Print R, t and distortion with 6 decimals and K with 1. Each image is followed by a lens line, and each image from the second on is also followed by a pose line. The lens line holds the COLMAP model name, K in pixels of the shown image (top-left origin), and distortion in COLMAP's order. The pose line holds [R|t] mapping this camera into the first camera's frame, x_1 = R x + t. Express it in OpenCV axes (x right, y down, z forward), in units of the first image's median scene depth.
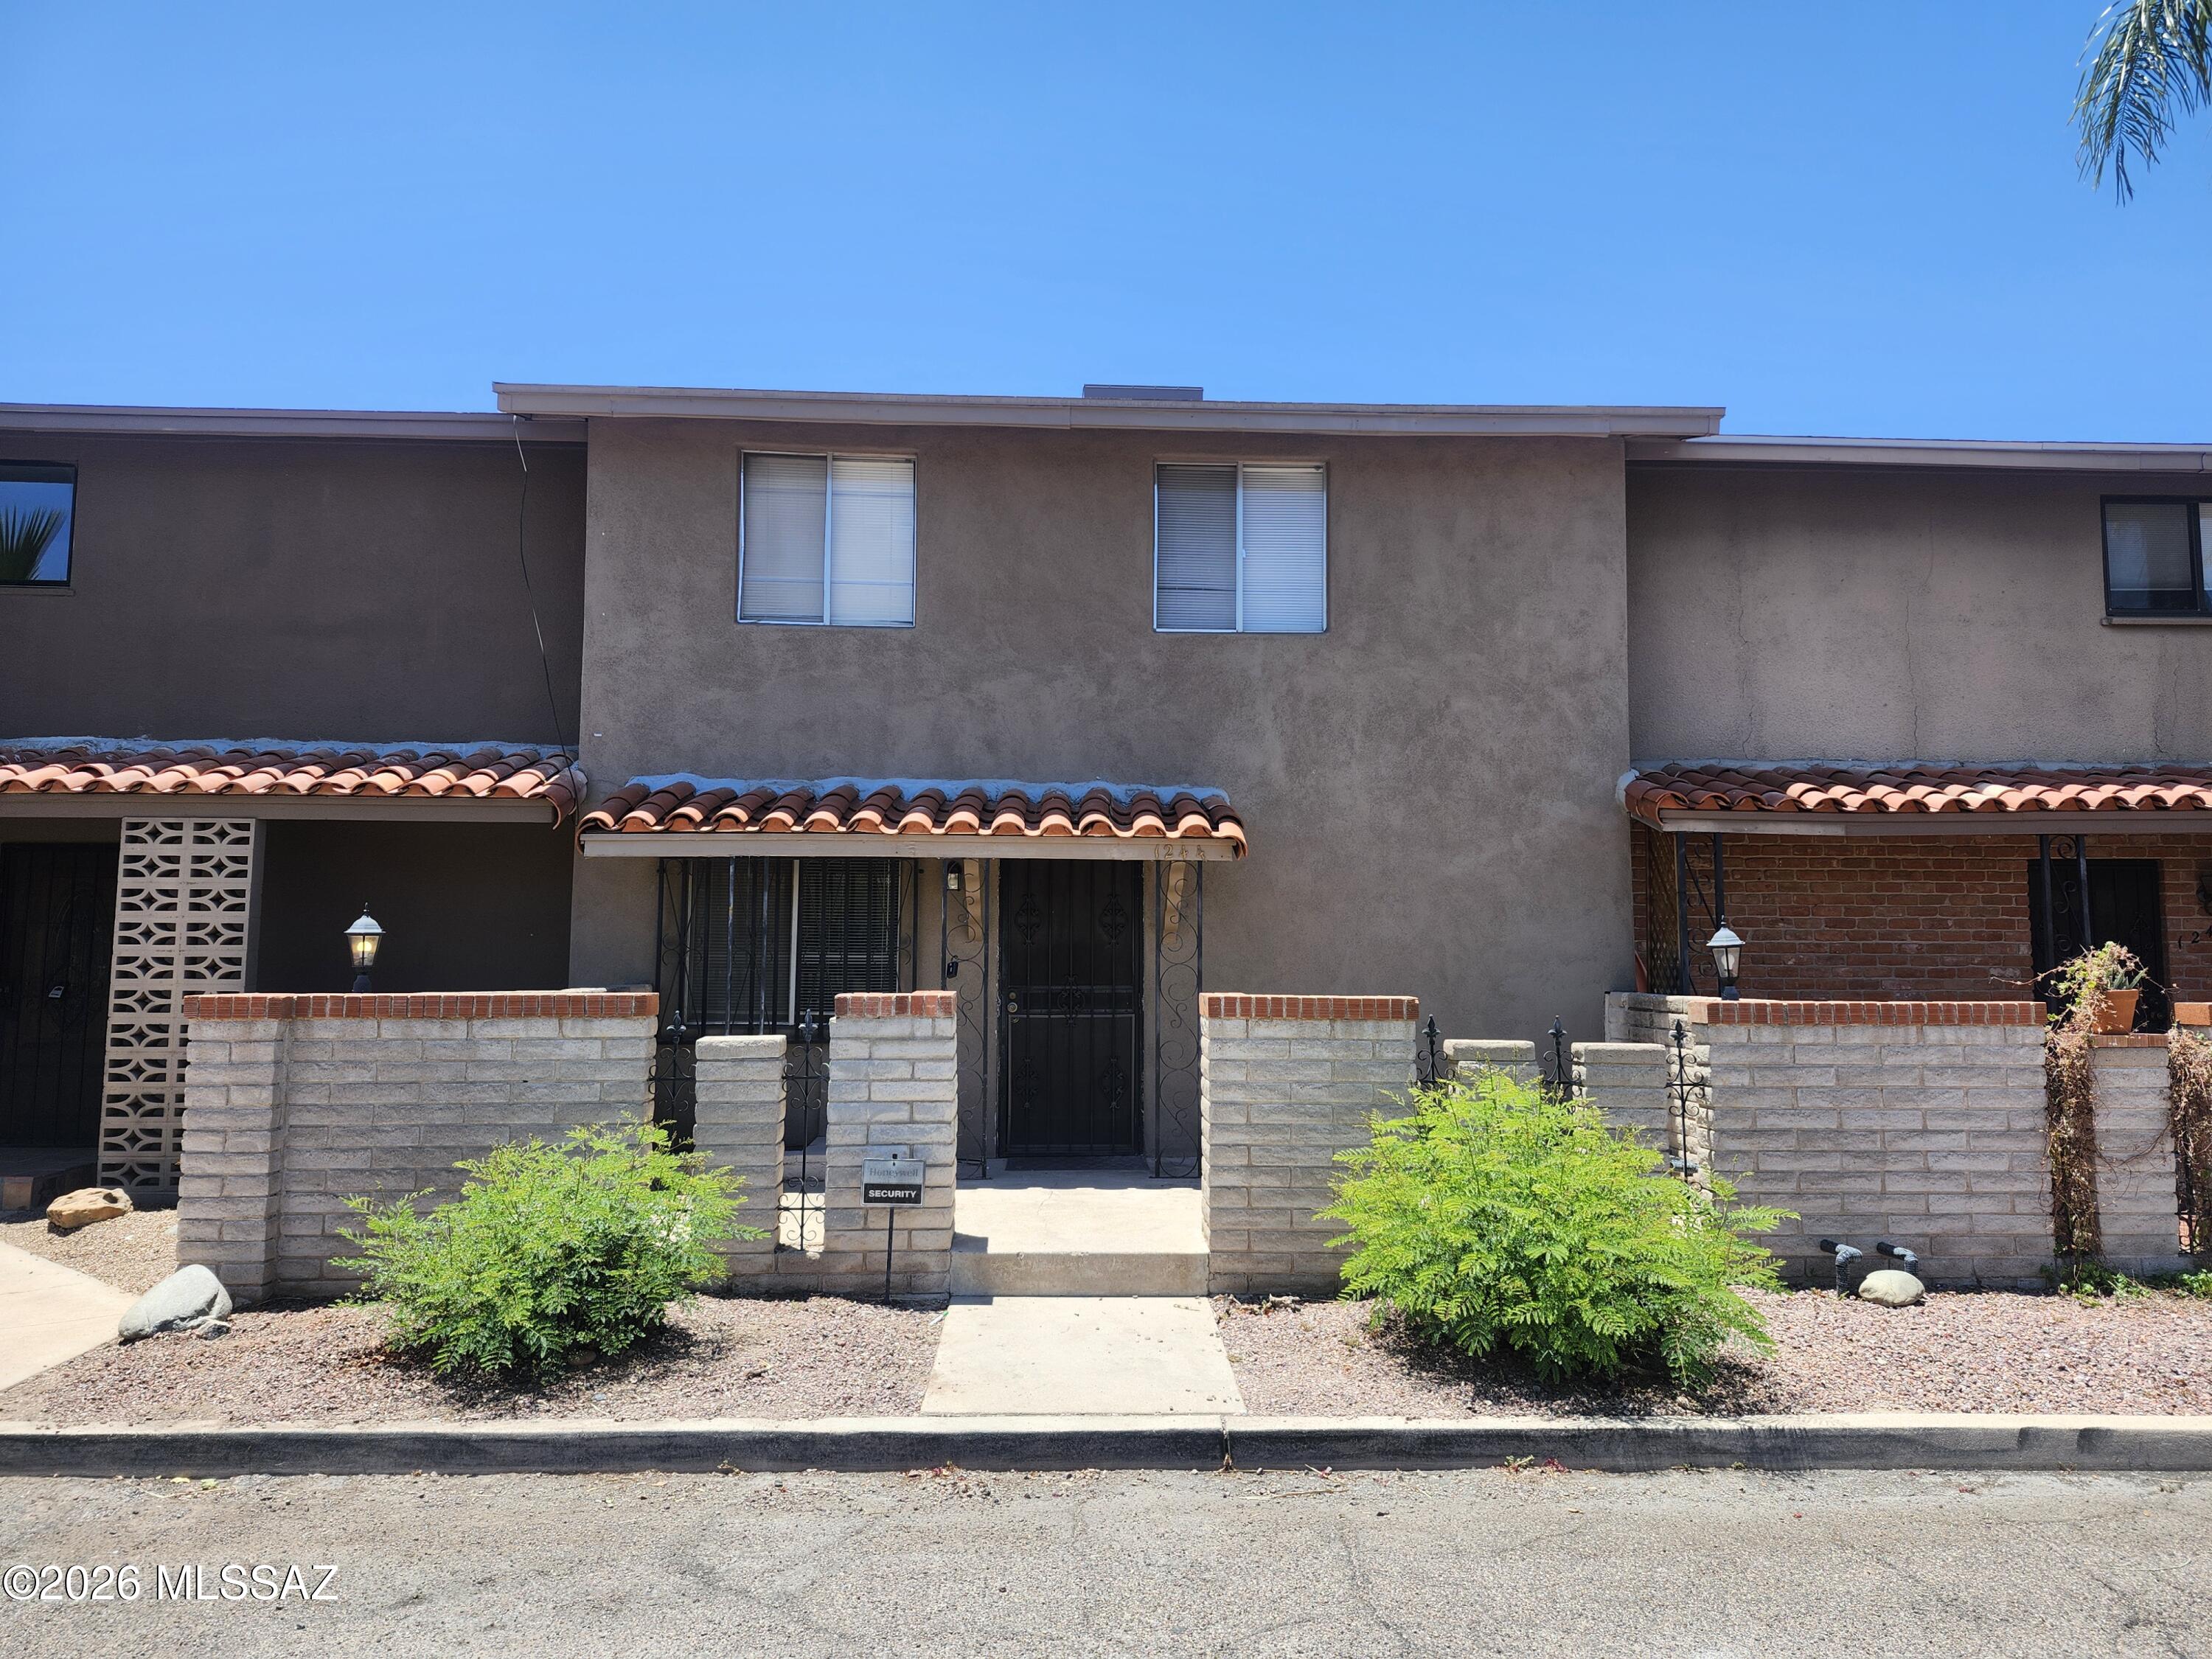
lens RADIAL K [[1454.7, 0, 1078.1], [0, 1454.7, 788.4], [0, 0, 1]] dist [0.139143, -0.190179]
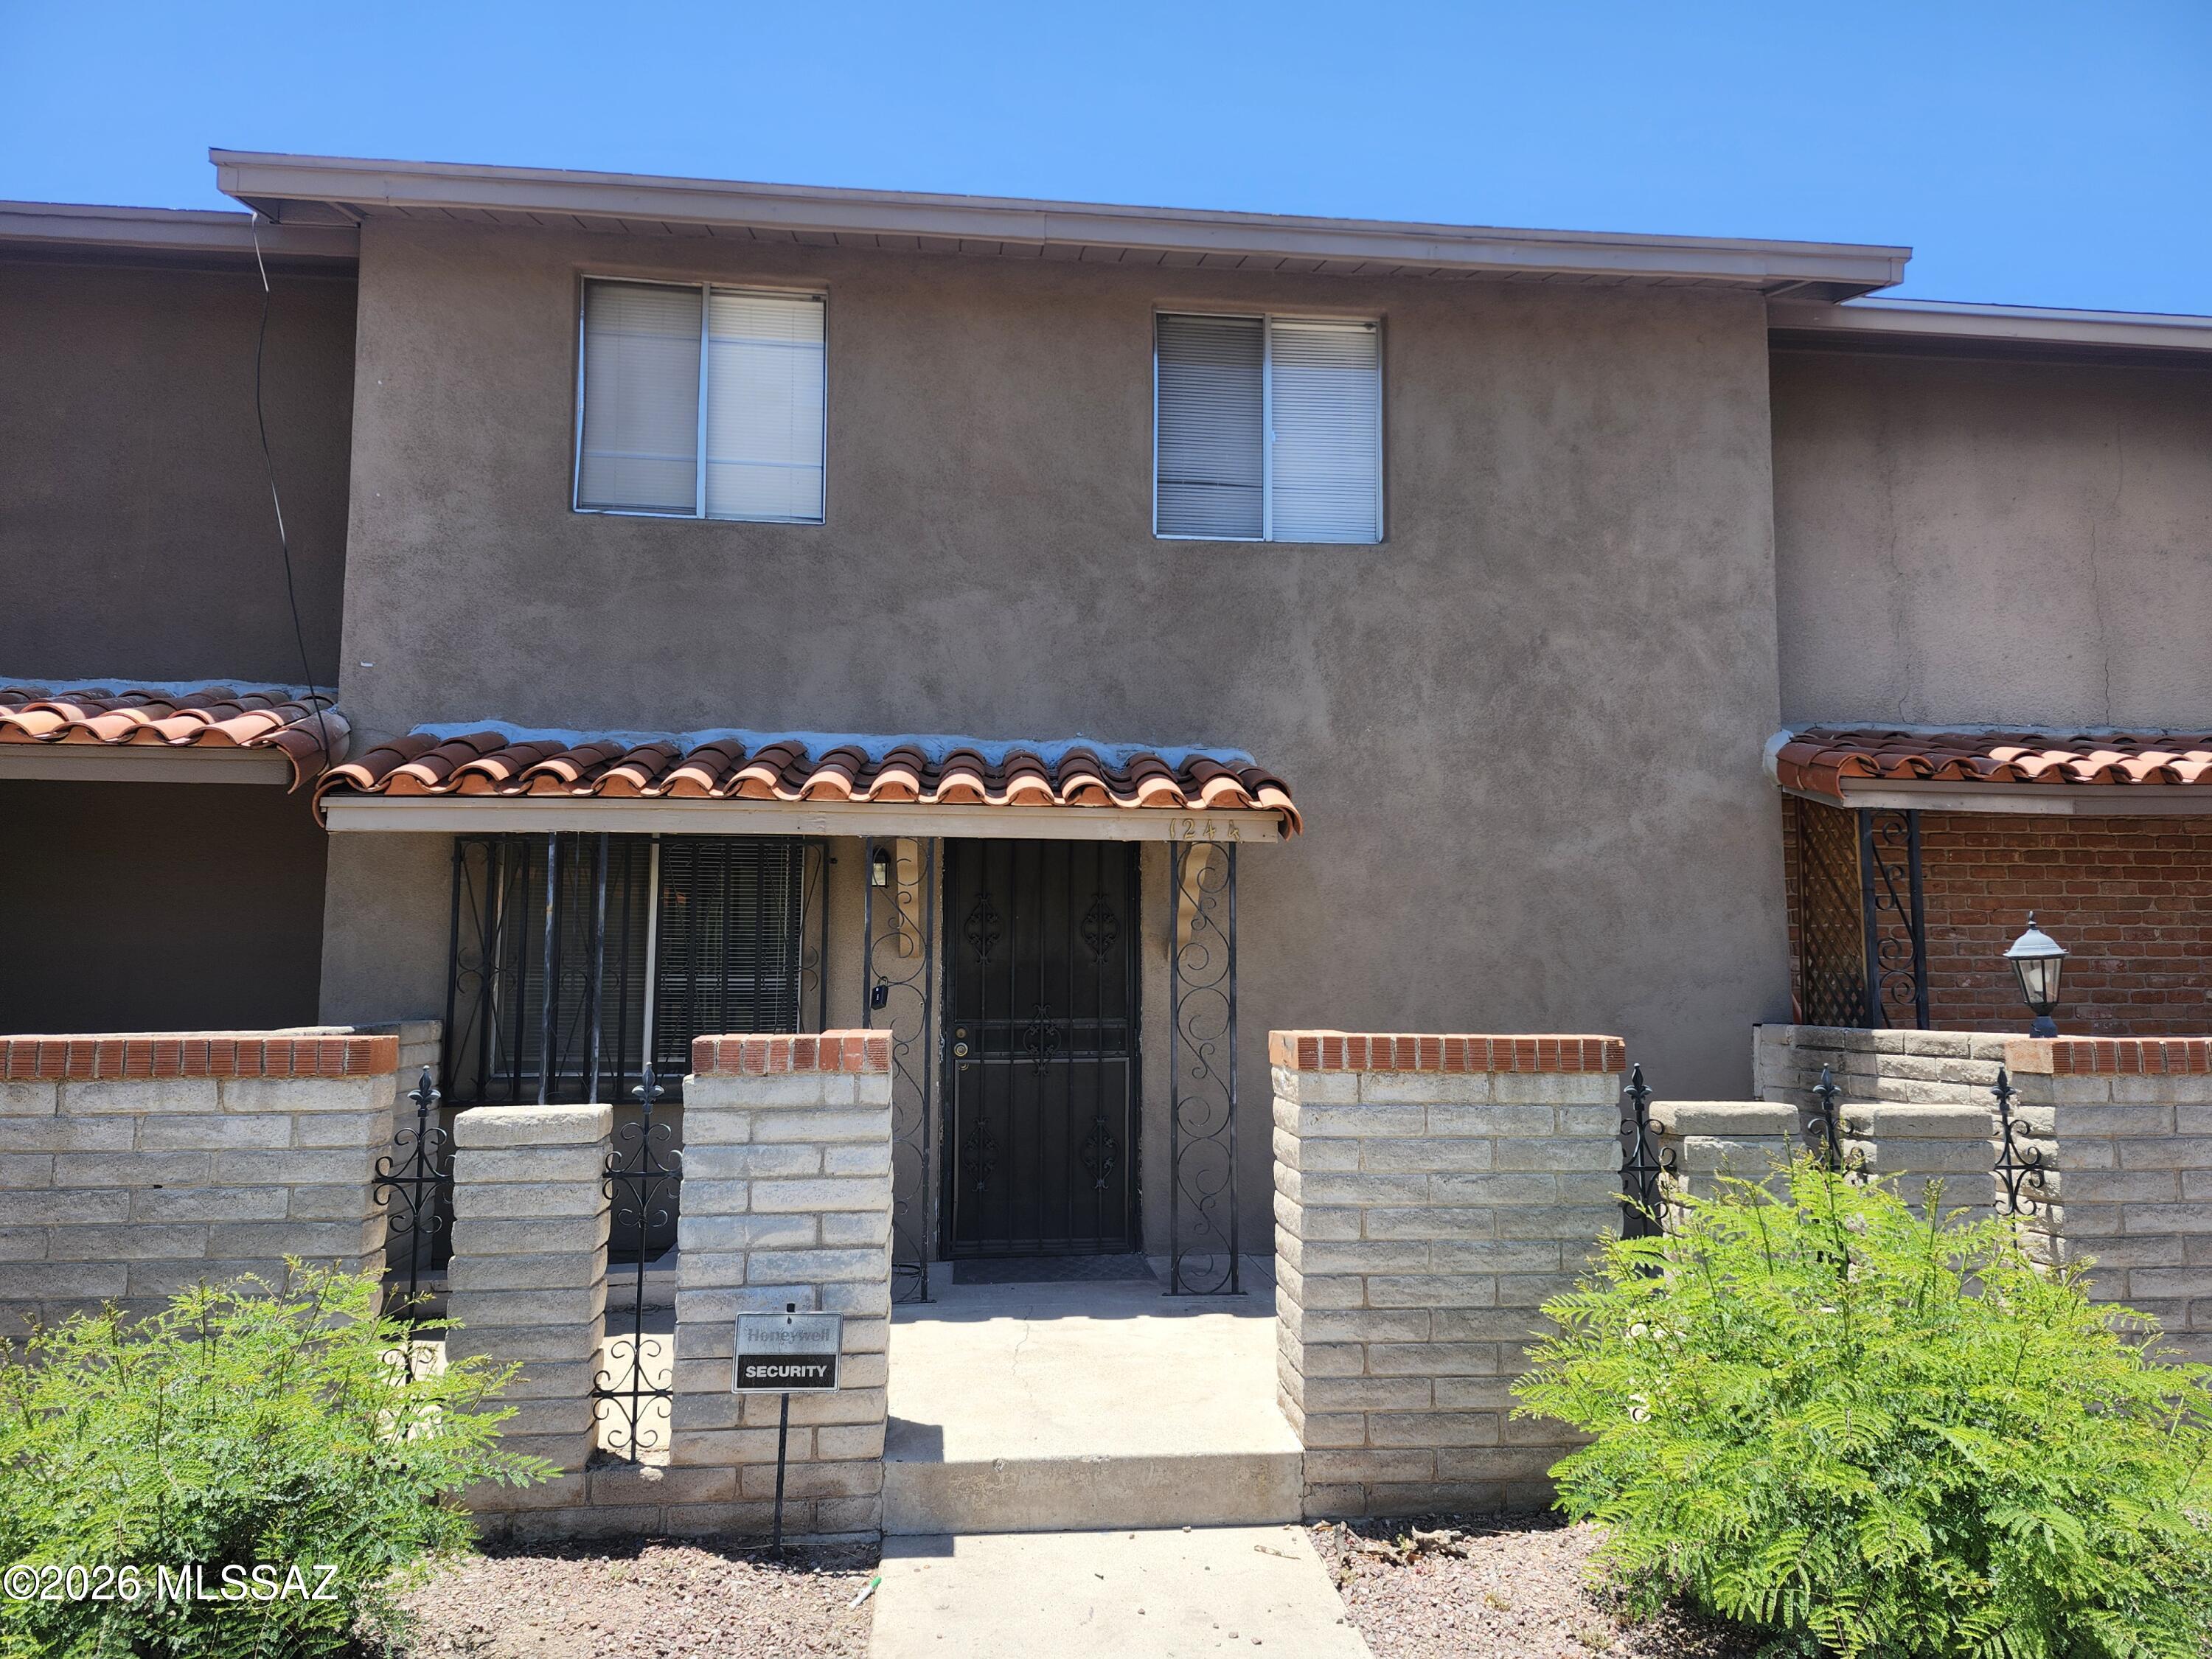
lens RADIAL K [[1549.1, 0, 1095.3], [0, 1549.1, 815.6], [0, 0, 1]] dist [0.119631, -0.137976]
pose [[0.998079, 0.003911, 0.061832, -0.027190], [-0.004263, 0.999975, 0.005564, 0.030425], [-0.061809, -0.005817, 0.998071, 0.234159]]
